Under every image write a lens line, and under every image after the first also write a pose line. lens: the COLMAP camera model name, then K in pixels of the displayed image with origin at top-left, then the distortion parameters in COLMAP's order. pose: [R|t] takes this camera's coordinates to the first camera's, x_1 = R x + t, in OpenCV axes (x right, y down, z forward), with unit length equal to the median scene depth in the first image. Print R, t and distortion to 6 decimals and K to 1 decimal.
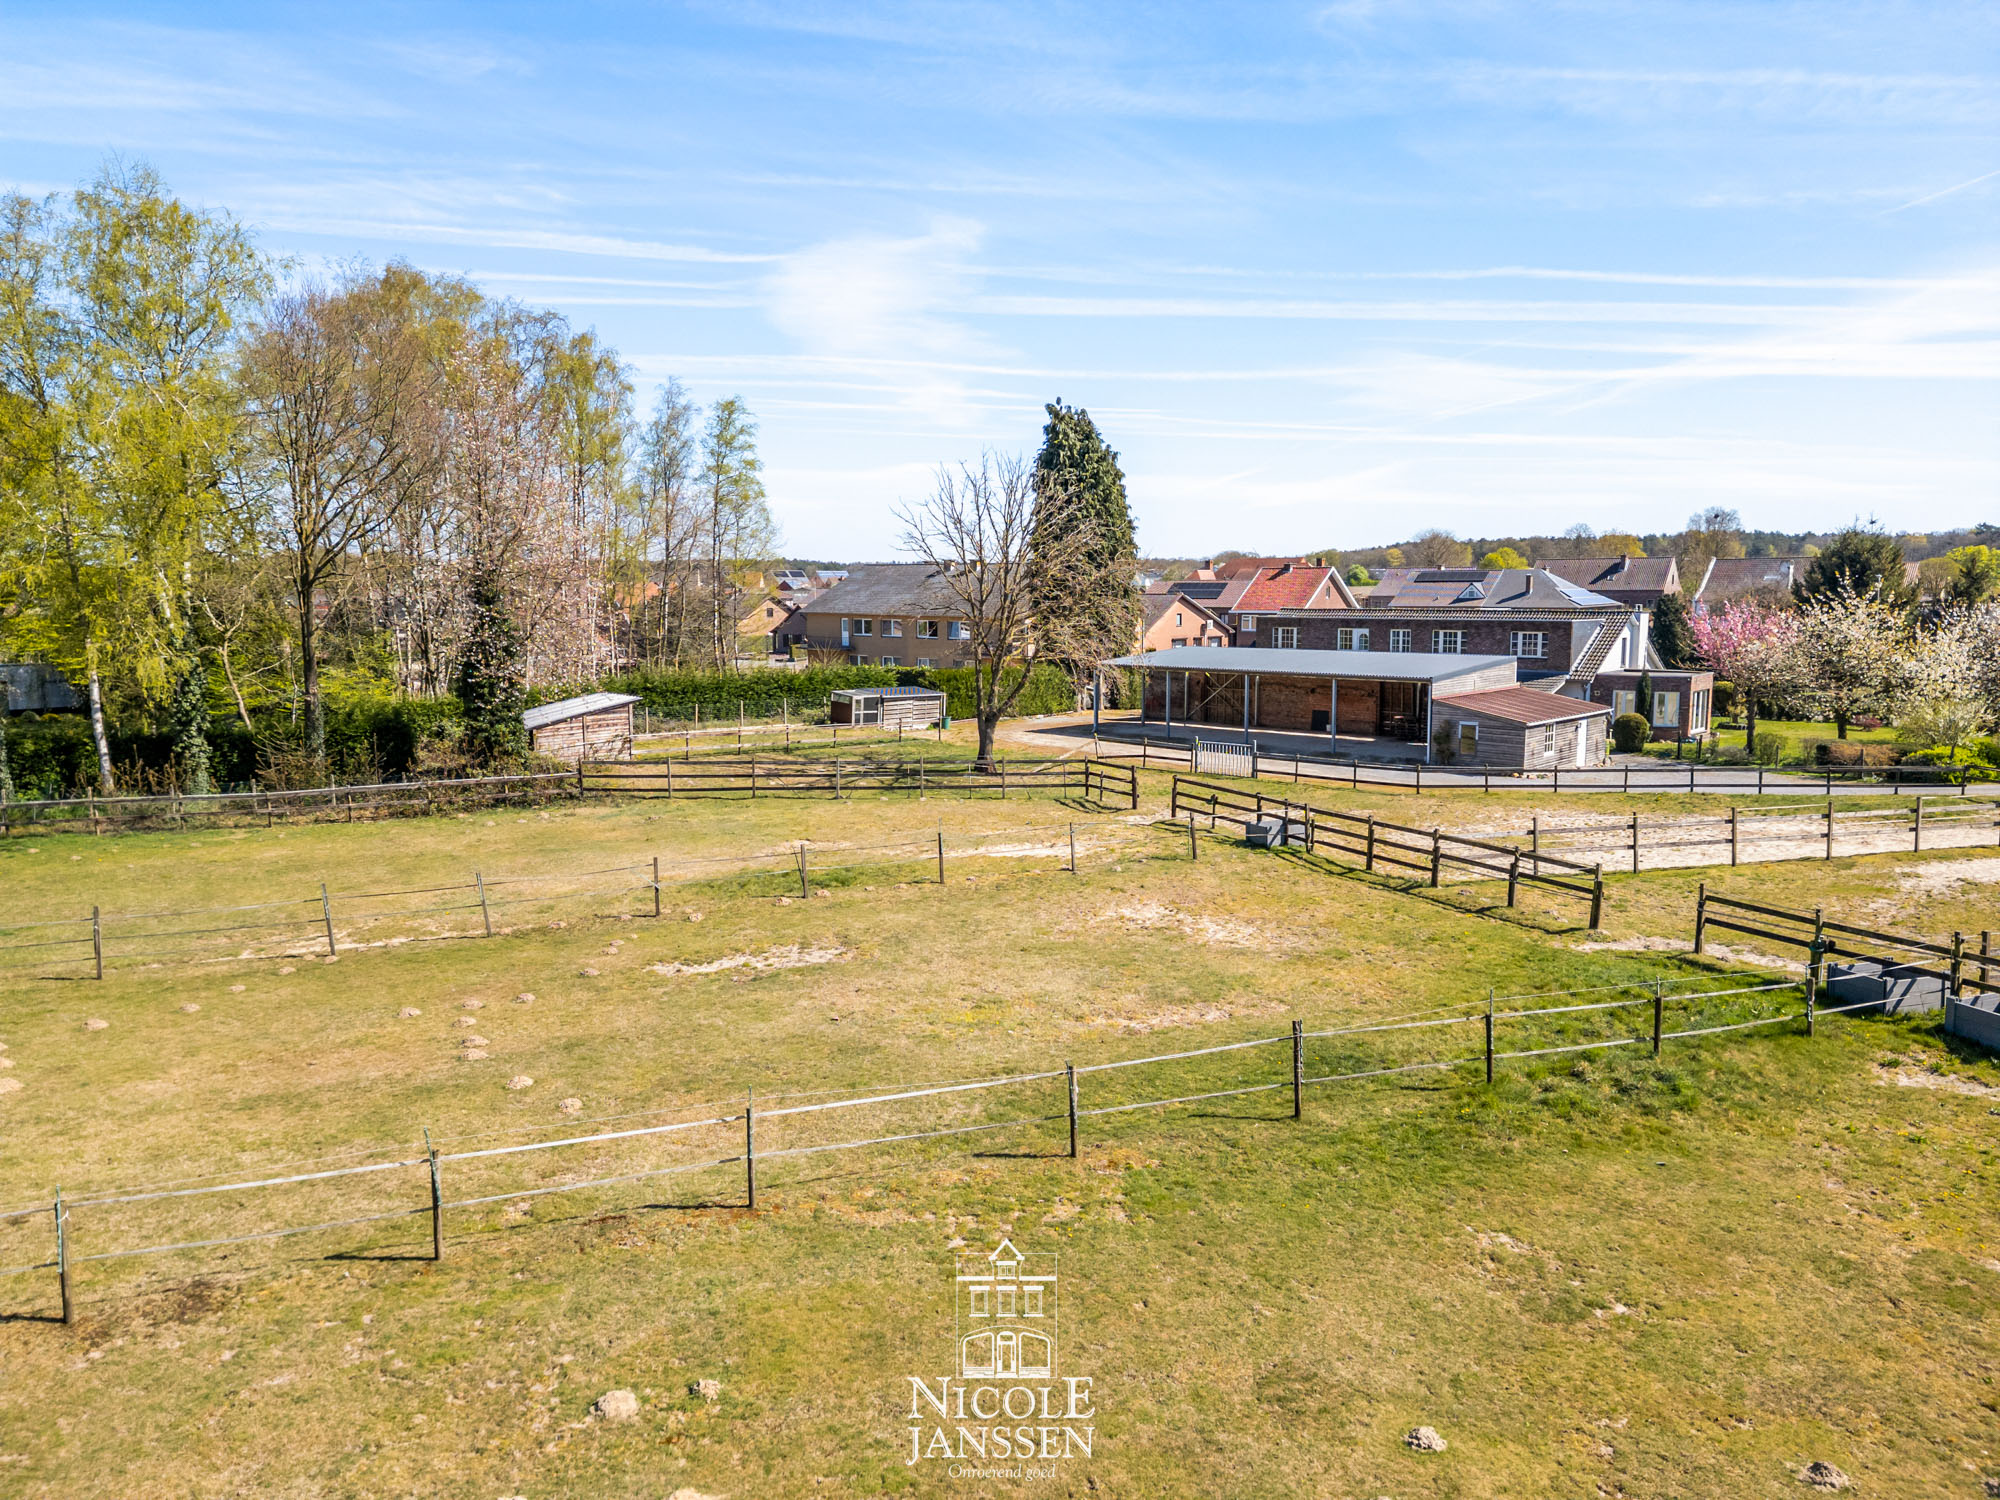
lens RADIAL K [[1401.0, 0, 1000.0], [0, 1401.0, 750.0], [0, 0, 1]] dist [0.047138, -0.004703]
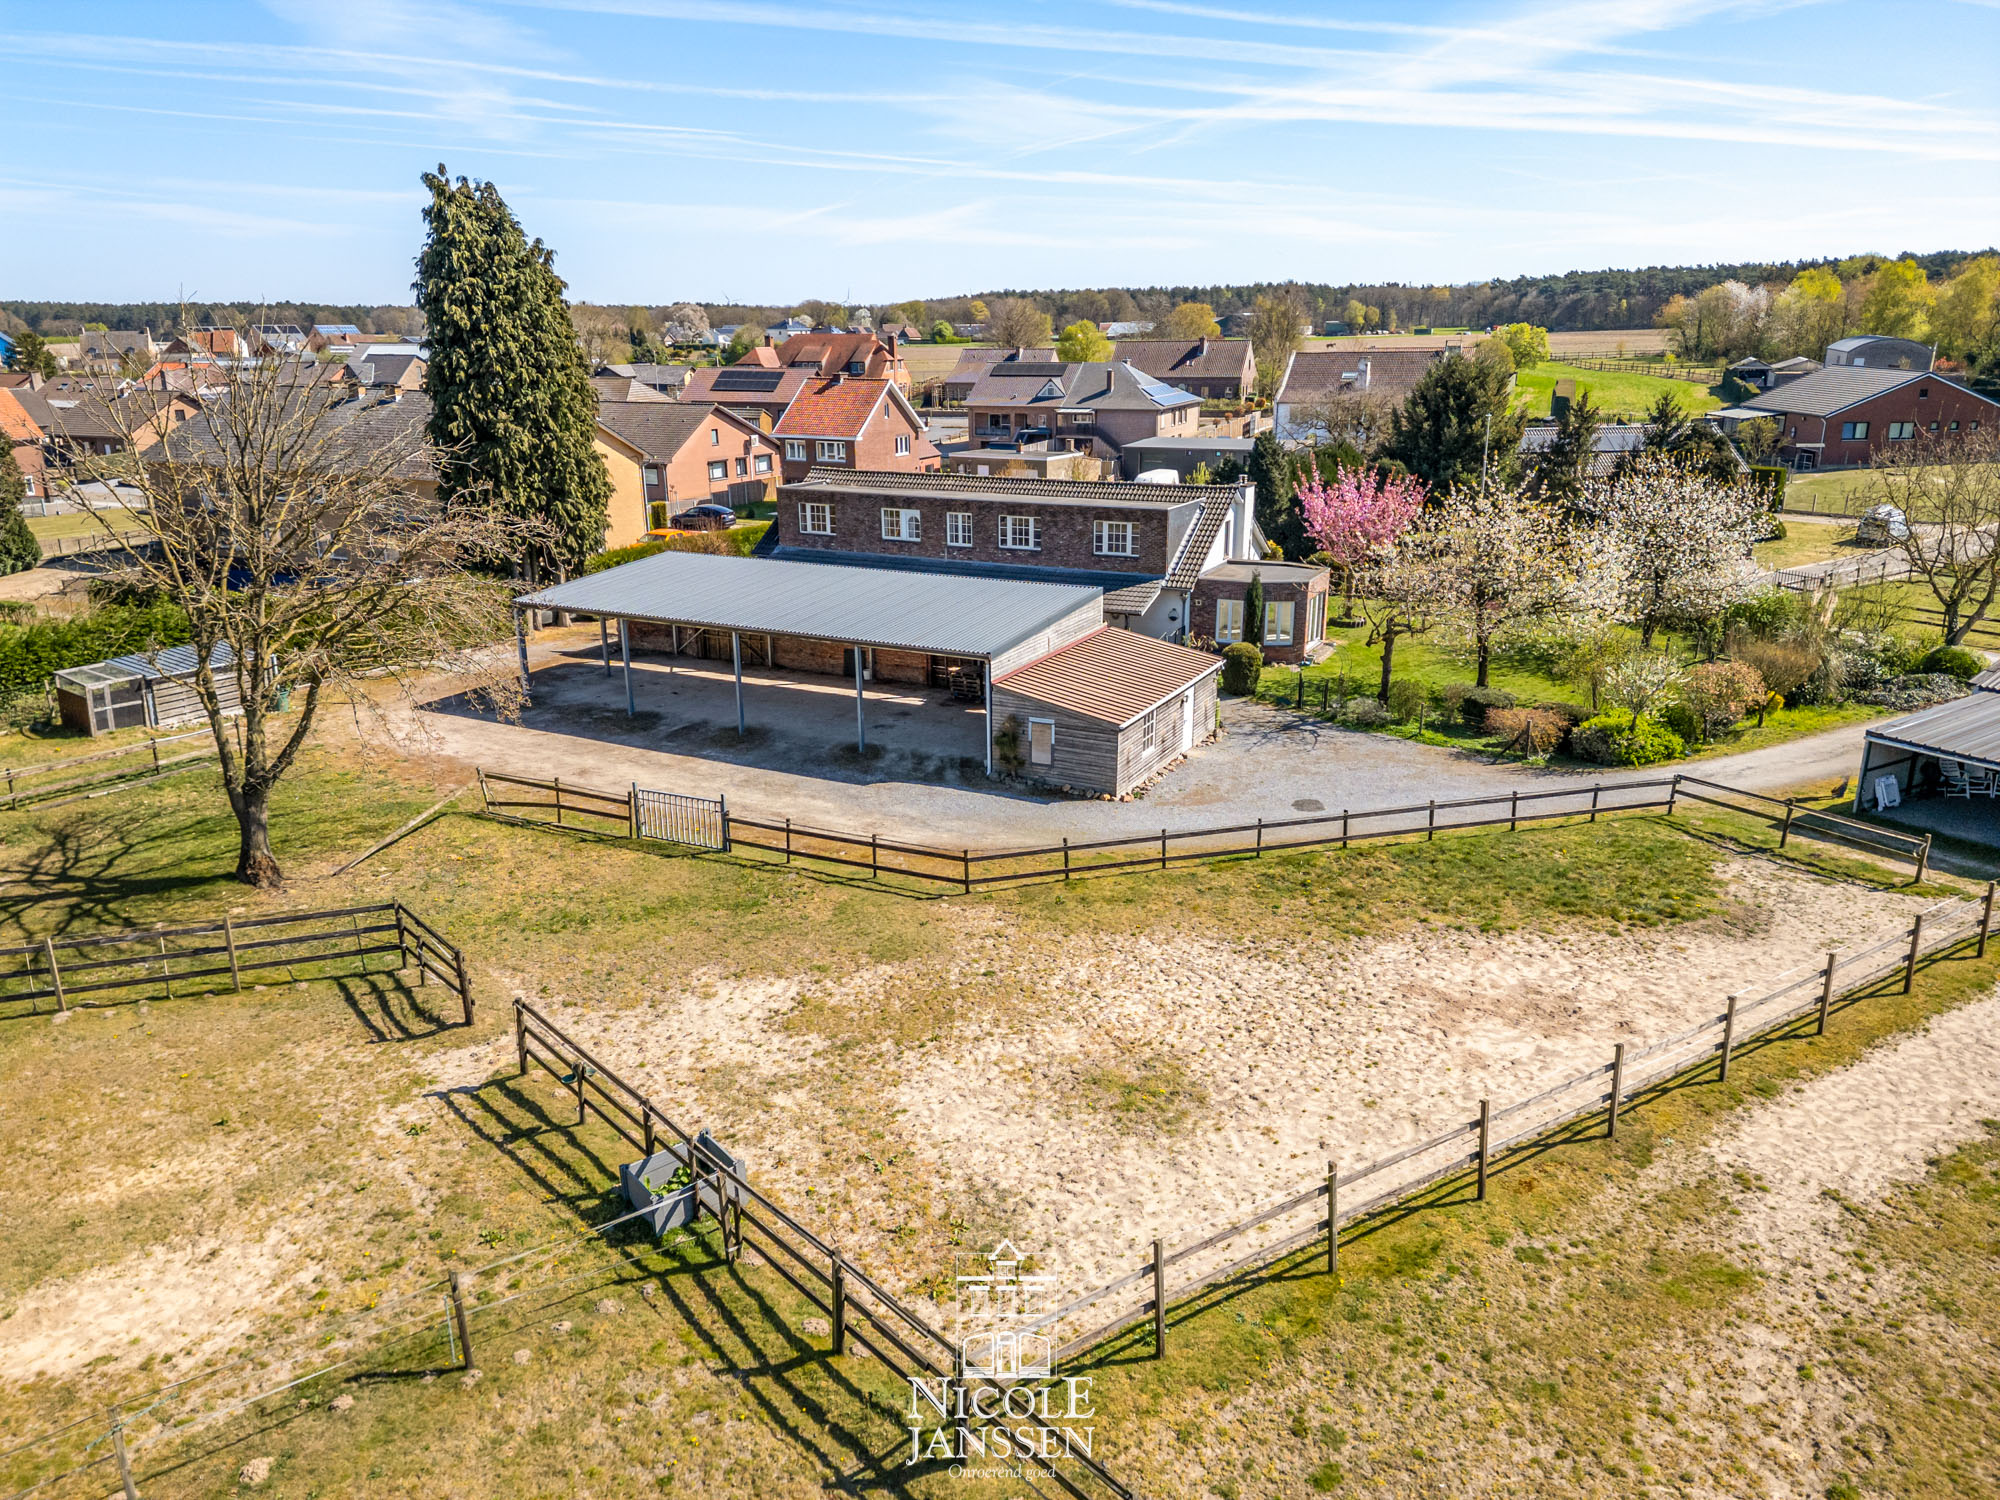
lens RADIAL K [[1340.5, 0, 1000.0], [0, 1340.5, 750.0], [0, 0, 1]] dist [0.104206, -0.122121]
pose [[0.960534, -0.088039, 0.263864, 0.102313], [0.036600, 0.980346, 0.193863, -0.099334], [-0.275745, -0.176555, 0.944877, 0.282072]]
